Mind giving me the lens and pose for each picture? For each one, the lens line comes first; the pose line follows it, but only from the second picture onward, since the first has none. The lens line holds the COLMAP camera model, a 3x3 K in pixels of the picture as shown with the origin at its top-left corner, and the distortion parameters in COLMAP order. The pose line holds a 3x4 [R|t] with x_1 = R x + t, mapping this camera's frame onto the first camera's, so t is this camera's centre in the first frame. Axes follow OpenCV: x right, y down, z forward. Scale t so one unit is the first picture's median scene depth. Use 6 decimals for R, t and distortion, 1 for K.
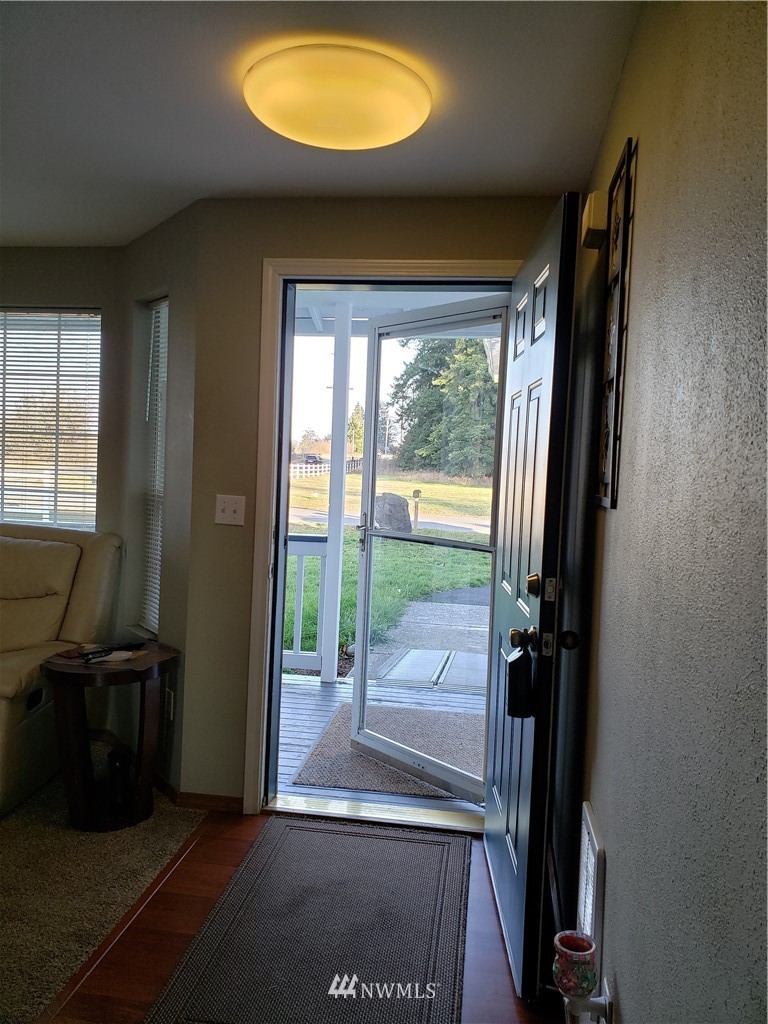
lens RADIAL K [[801.0, 0, 387.9], [0, 801.0, 500.9], [0, 0, 1]] dist [0.033320, -0.009597]
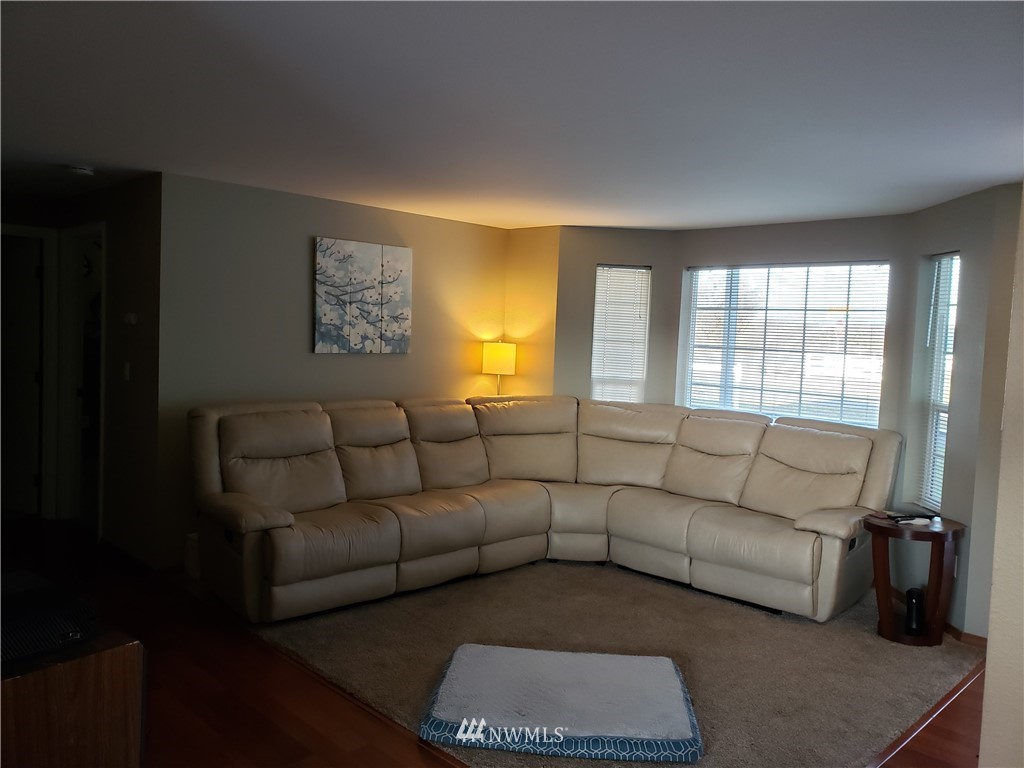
lens RADIAL K [[801.0, 0, 522.8], [0, 801.0, 380.4], [0, 0, 1]] dist [0.033320, -0.009597]
pose [[0.808510, 0.025521, -0.587929, -0.074525], [-0.035360, 0.999361, -0.005246, -0.017114], [0.587419, 0.025030, 0.808896, -0.510130]]
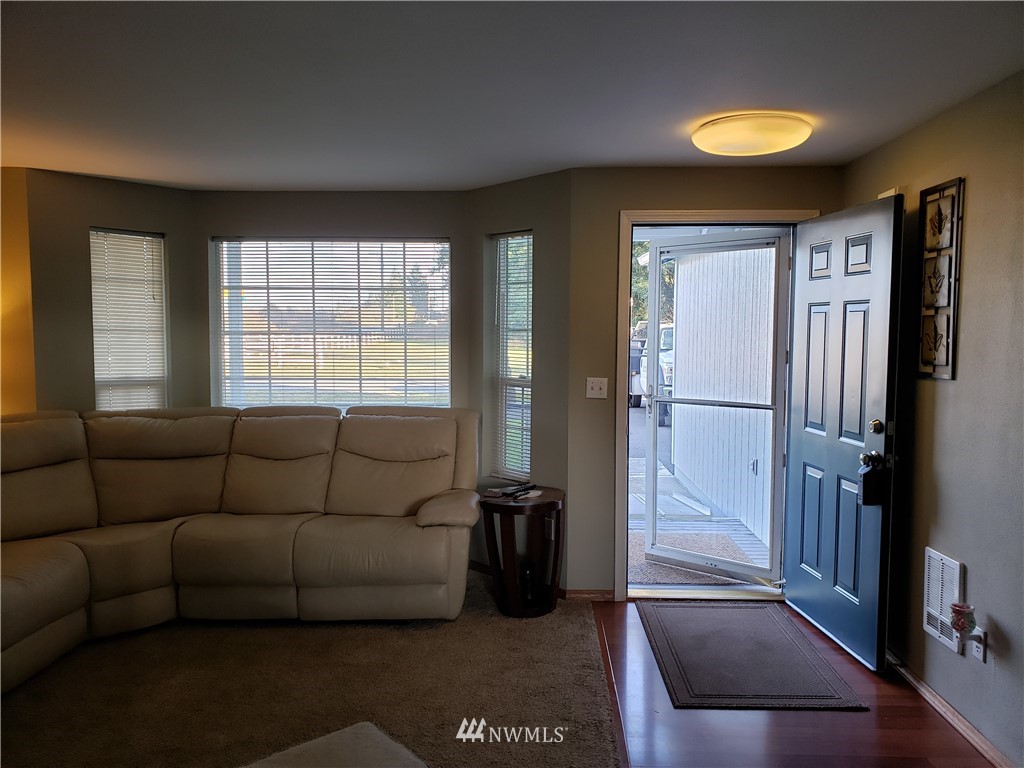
lens RADIAL K [[801.0, 0, 519.3], [0, 801.0, 380.7], [0, 0, 1]] dist [0.033320, -0.009597]
pose [[0.991971, -0.046314, 0.117677, -0.496502], [0.043696, 0.998739, 0.024735, -0.042422], [-0.118675, -0.019395, 0.992744, -0.378633]]
